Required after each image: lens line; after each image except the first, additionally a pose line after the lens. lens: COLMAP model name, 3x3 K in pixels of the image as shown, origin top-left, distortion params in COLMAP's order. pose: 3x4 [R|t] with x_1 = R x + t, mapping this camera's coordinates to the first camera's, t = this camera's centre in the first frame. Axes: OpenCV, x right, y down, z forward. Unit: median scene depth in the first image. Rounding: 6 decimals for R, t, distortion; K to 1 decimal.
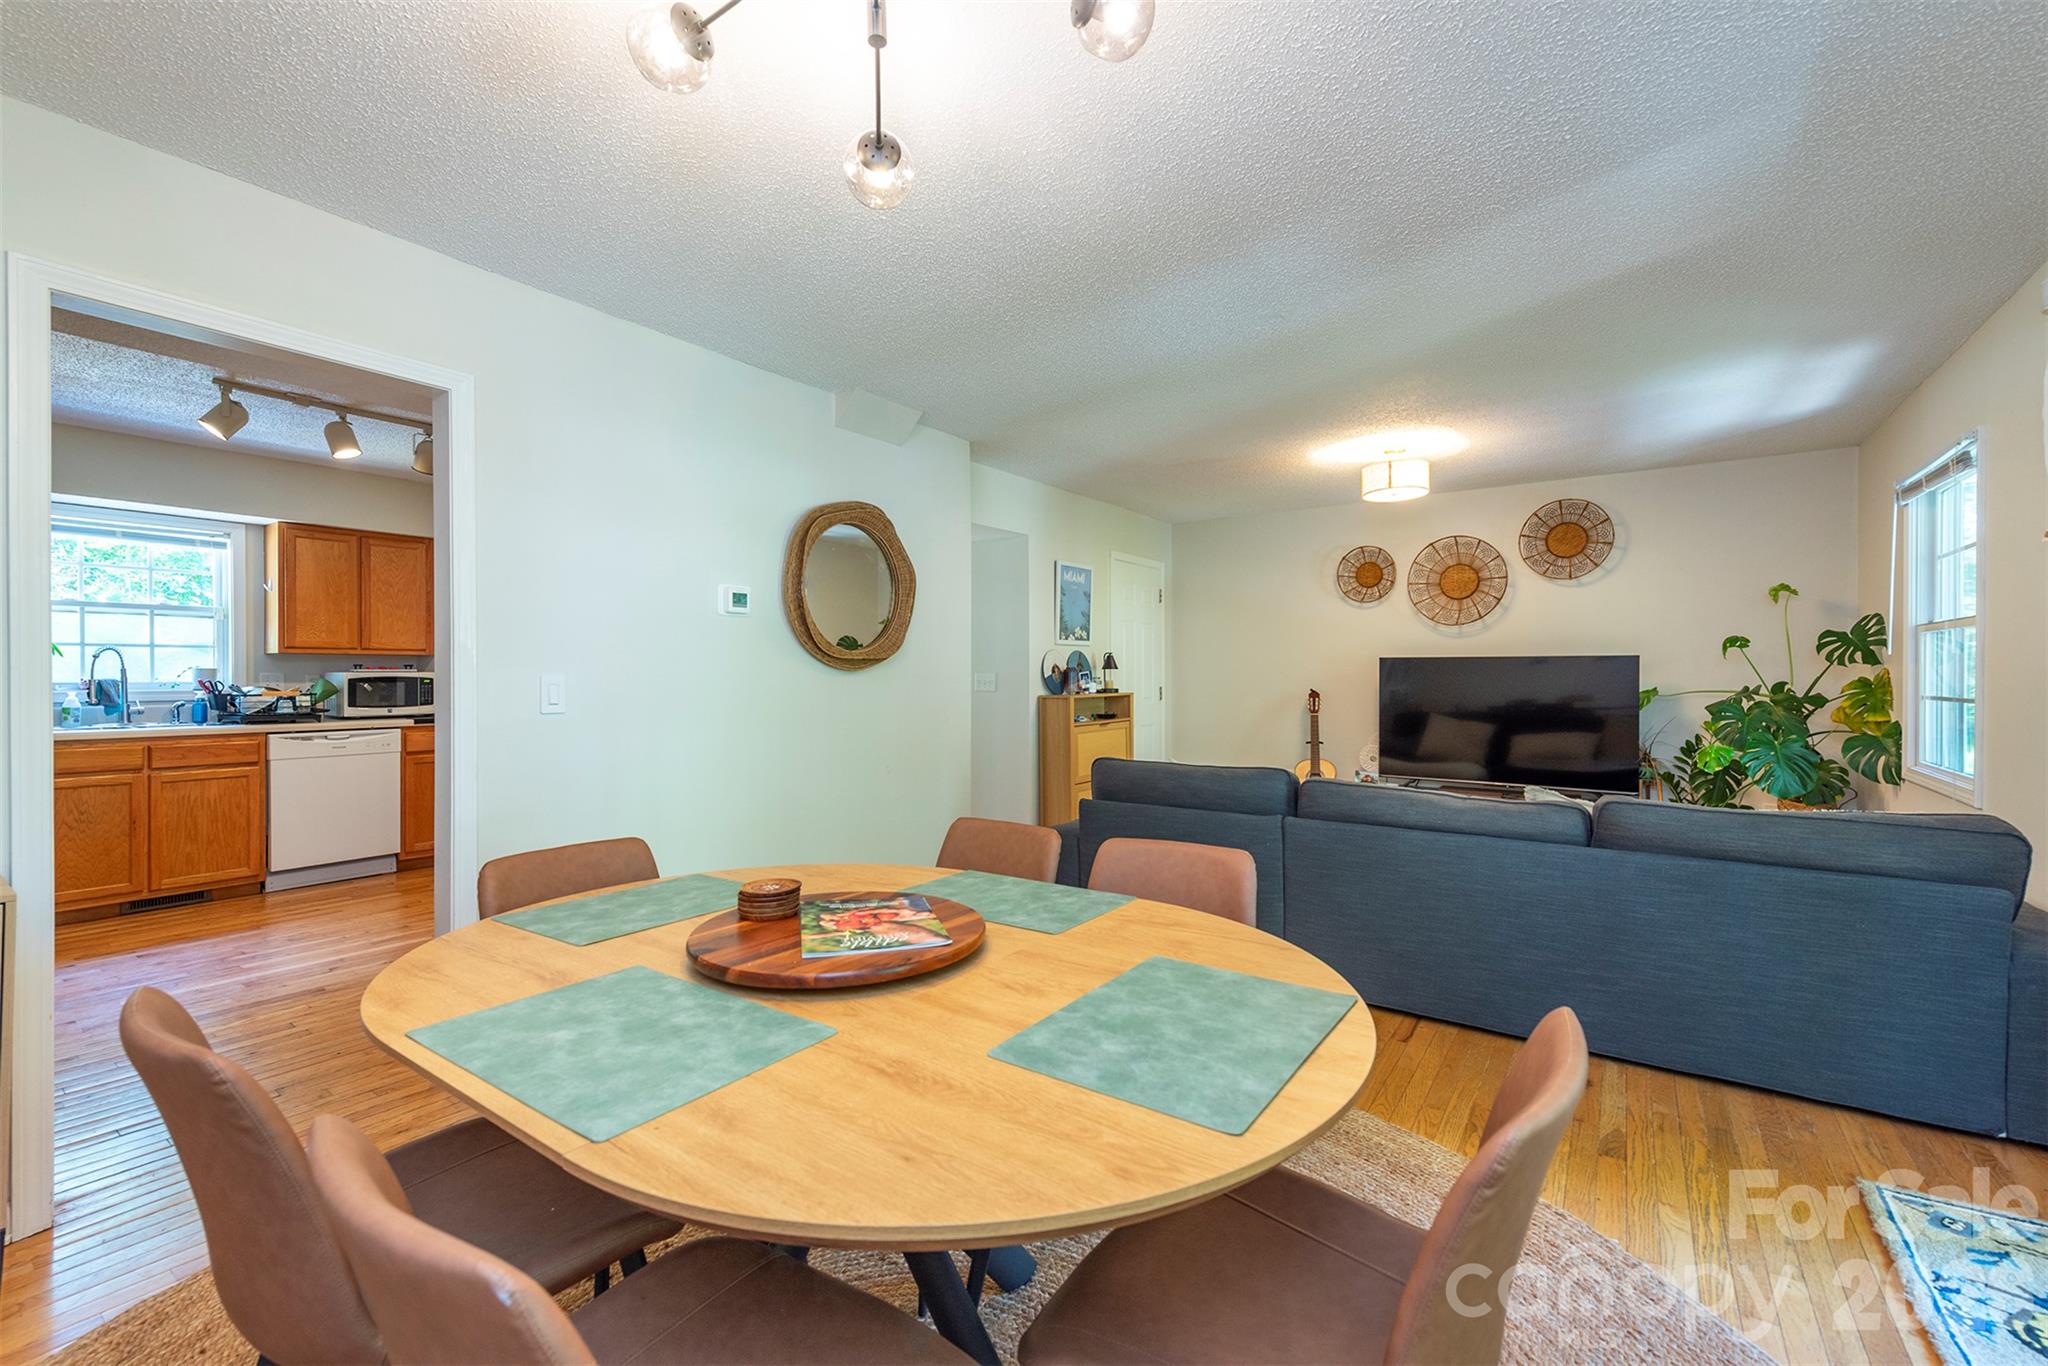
lens RADIAL K [[839.6, 0, 1017.7], [0, 839.6, 675.8], [0, 0, 1]] dist [0.008871, -0.000647]
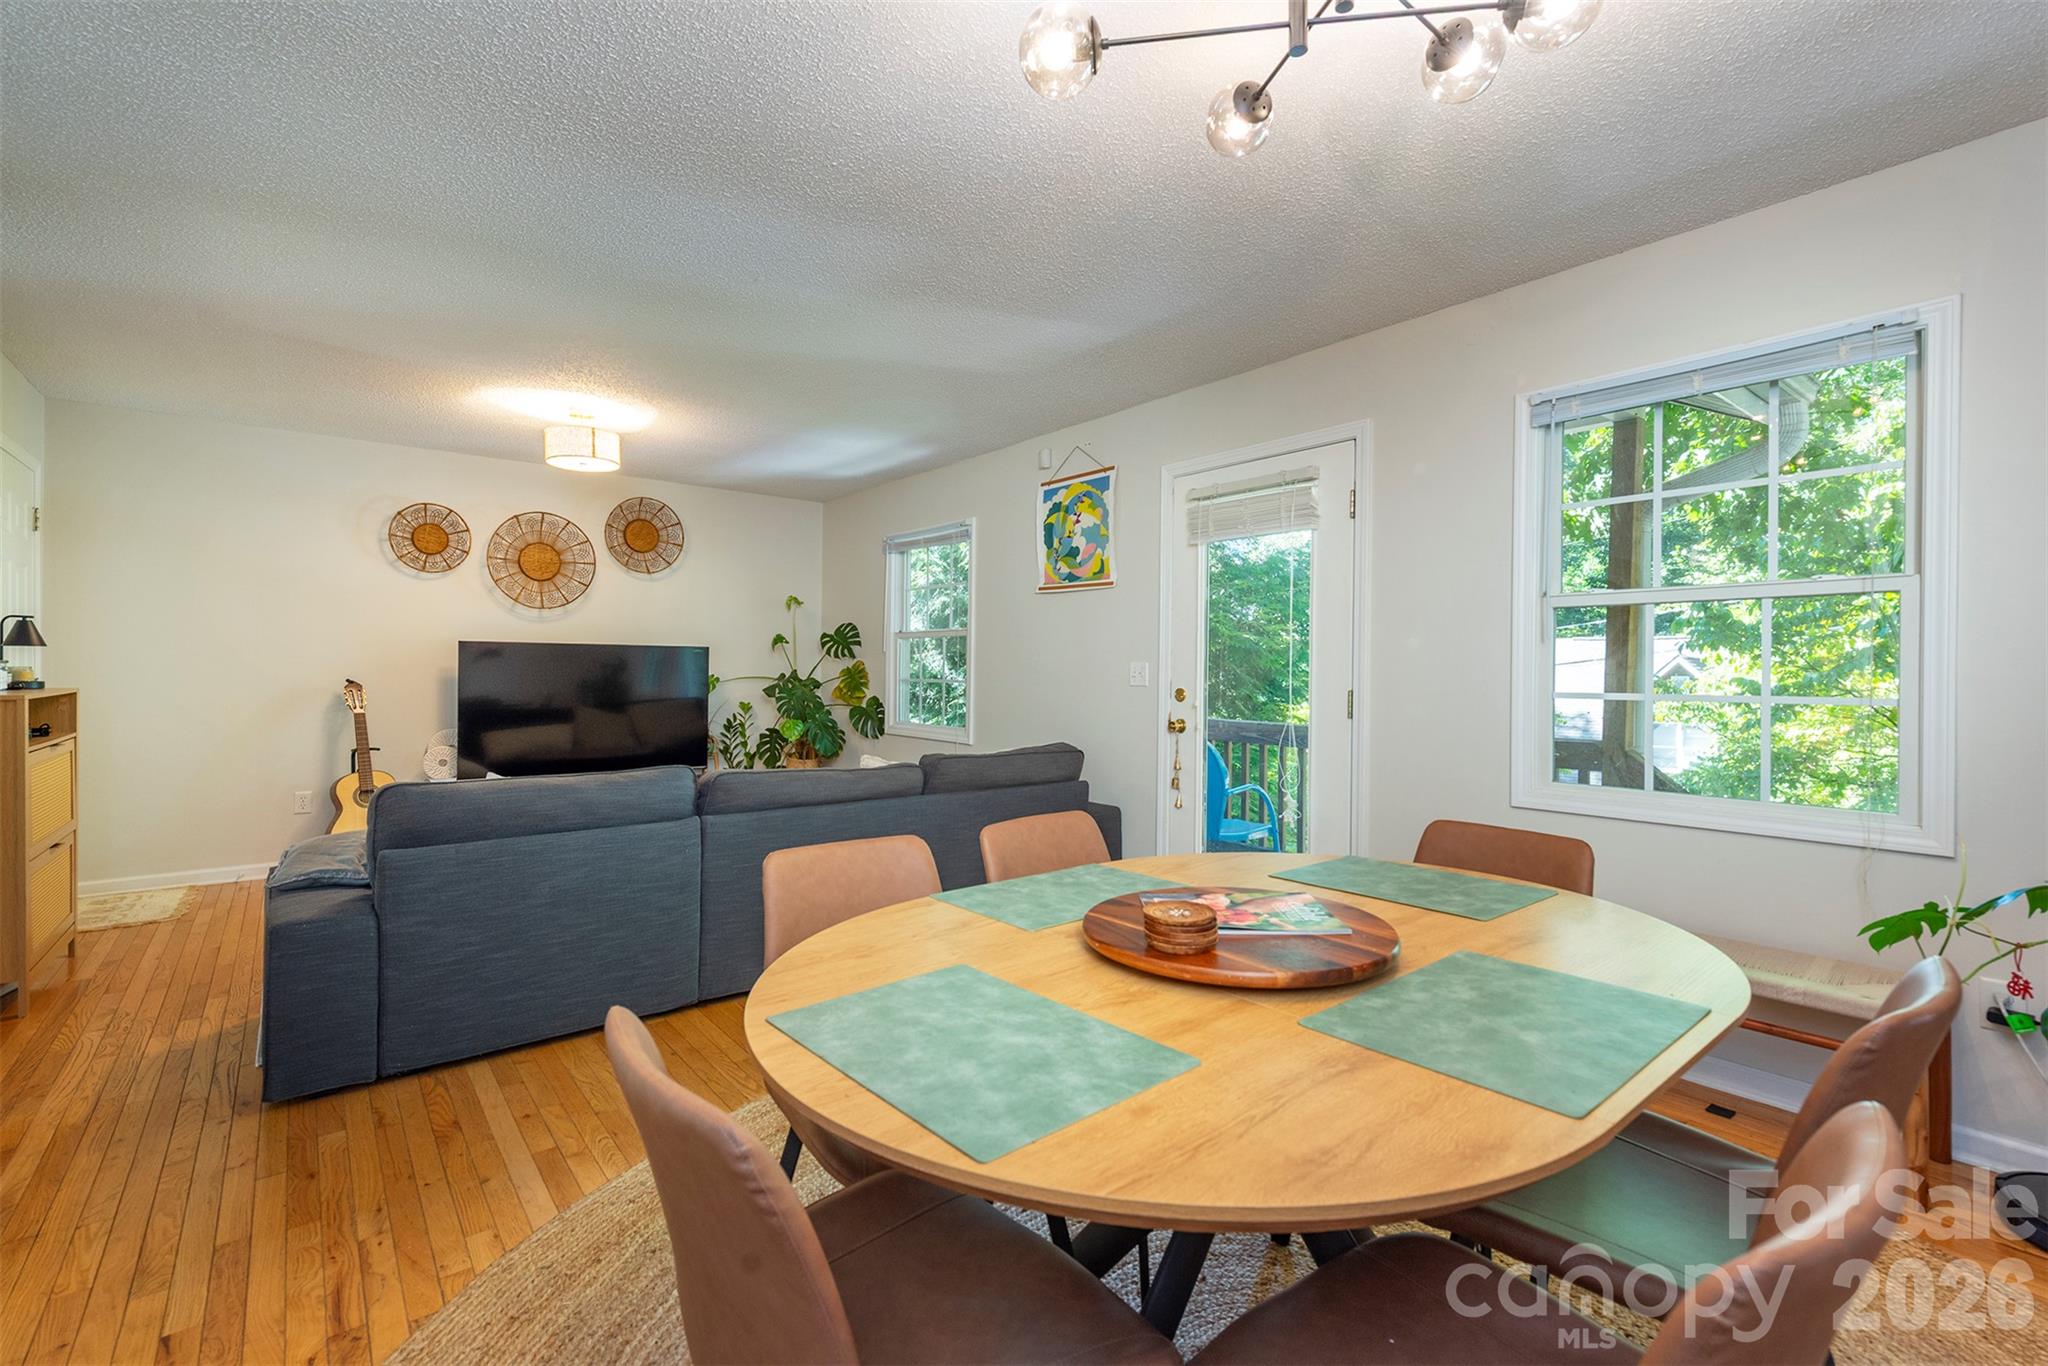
lens RADIAL K [[899.7, 0, 1016.5], [0, 899.7, 675.2], [0, 0, 1]] dist [0.010416, -0.003006]
pose [[0.275015, -0.003486, 0.961434, -0.337275], [-0.007523, 0.999955, 0.005777, 0.003893], [-0.961411, -0.008821, 0.274976, 0.258618]]
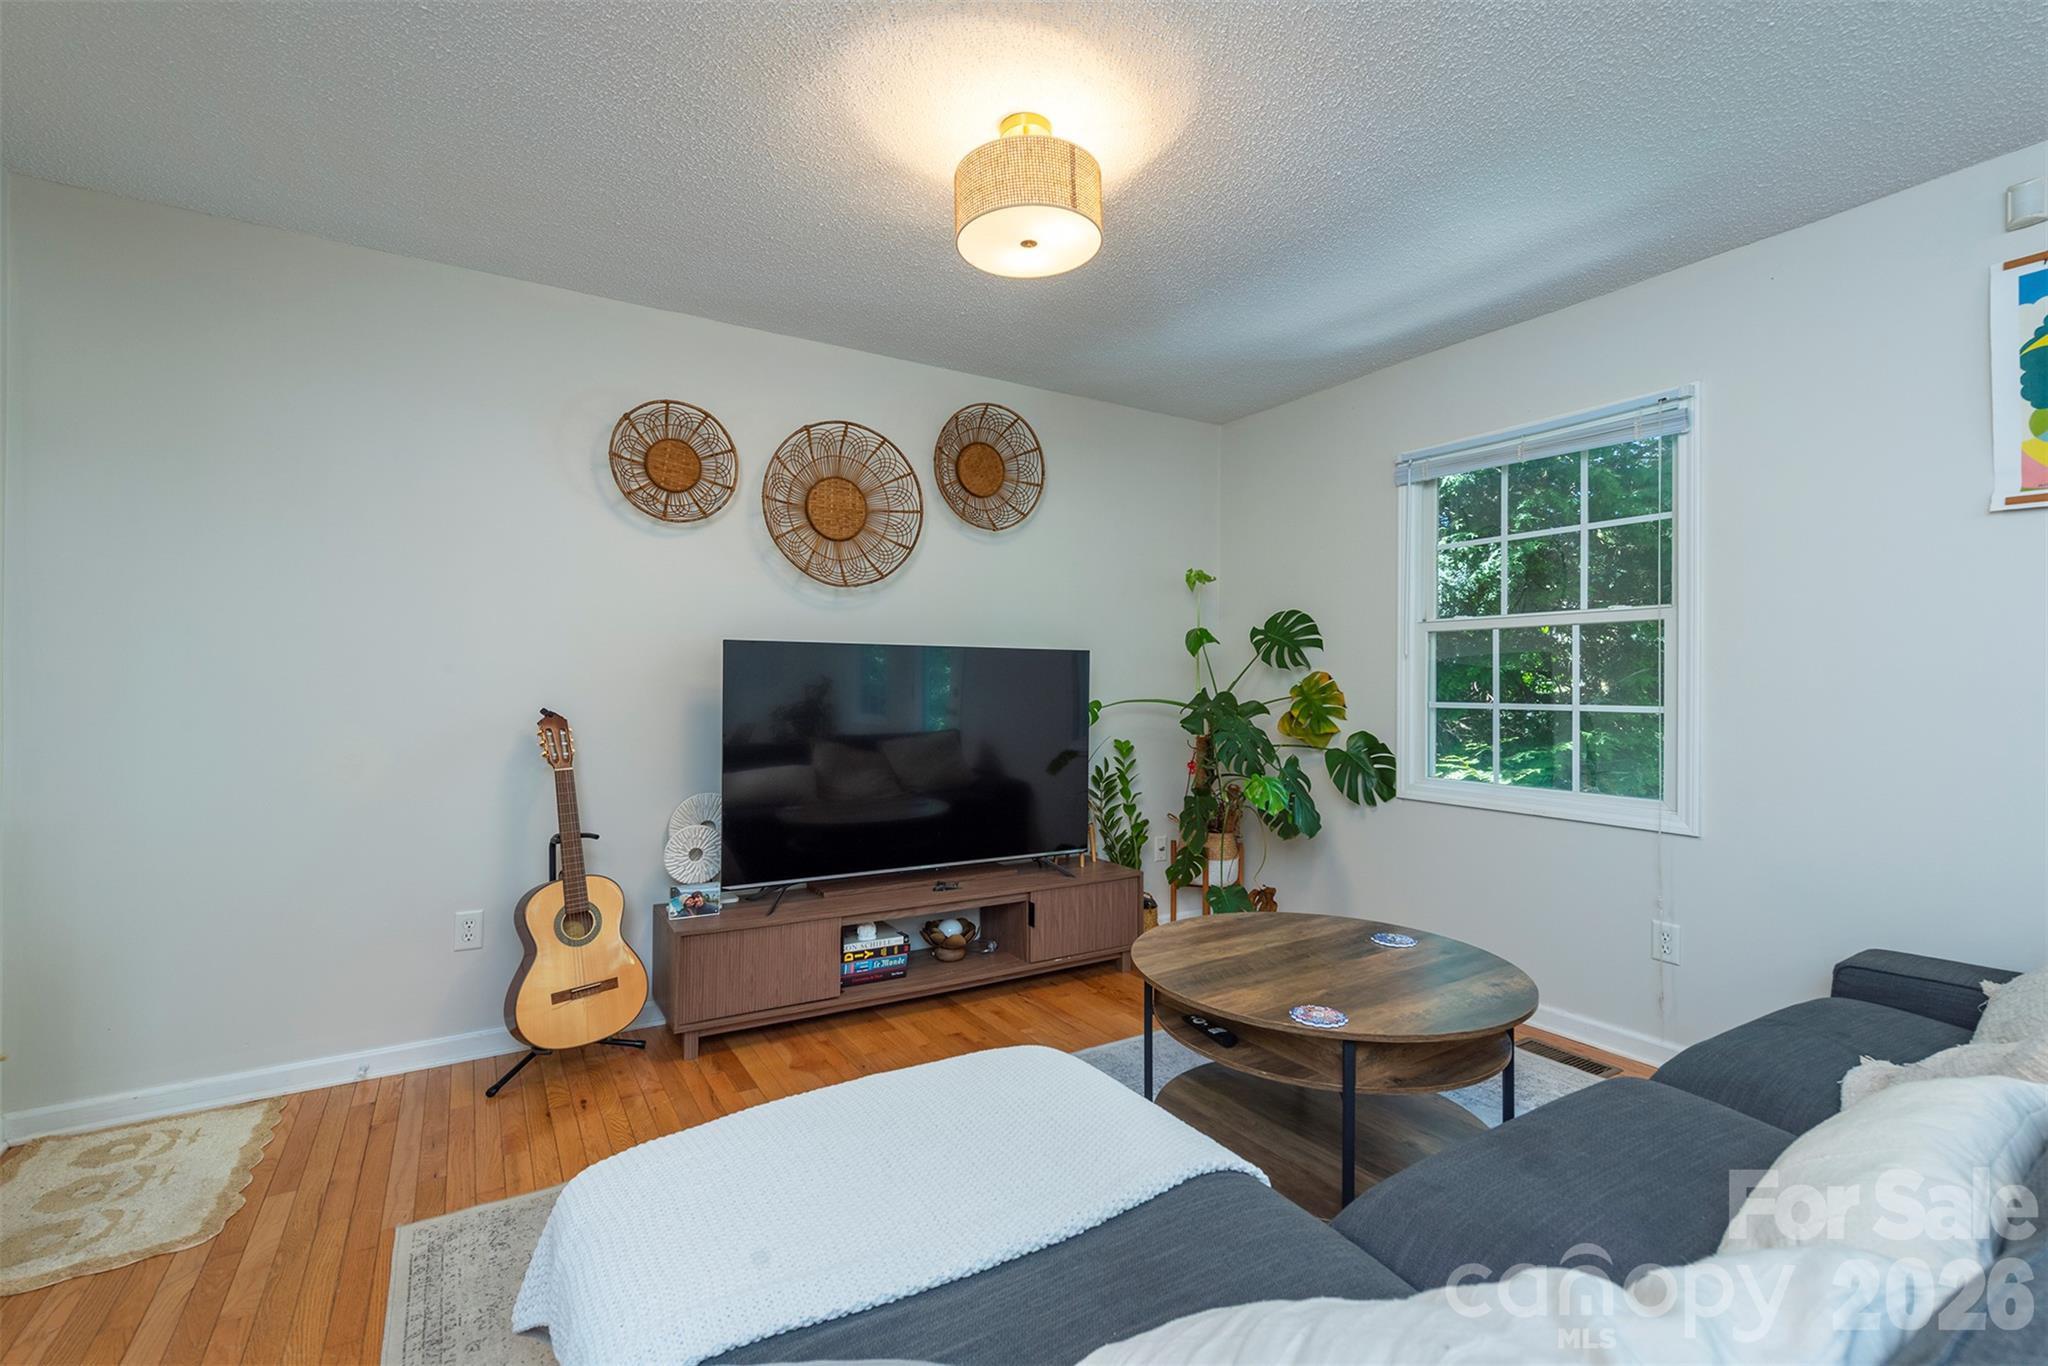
lens RADIAL K [[899.7, 0, 1032.5], [0, 899.7, 677.8], [0, 0, 1]] dist [0.010416, -0.003006]
pose [[0.383295, 0.008356, 0.923588, 0.032312], [-0.002488, 0.999965, -0.008015, 0.004413], [-0.923623, 0.000774, 0.383302, 0.767296]]
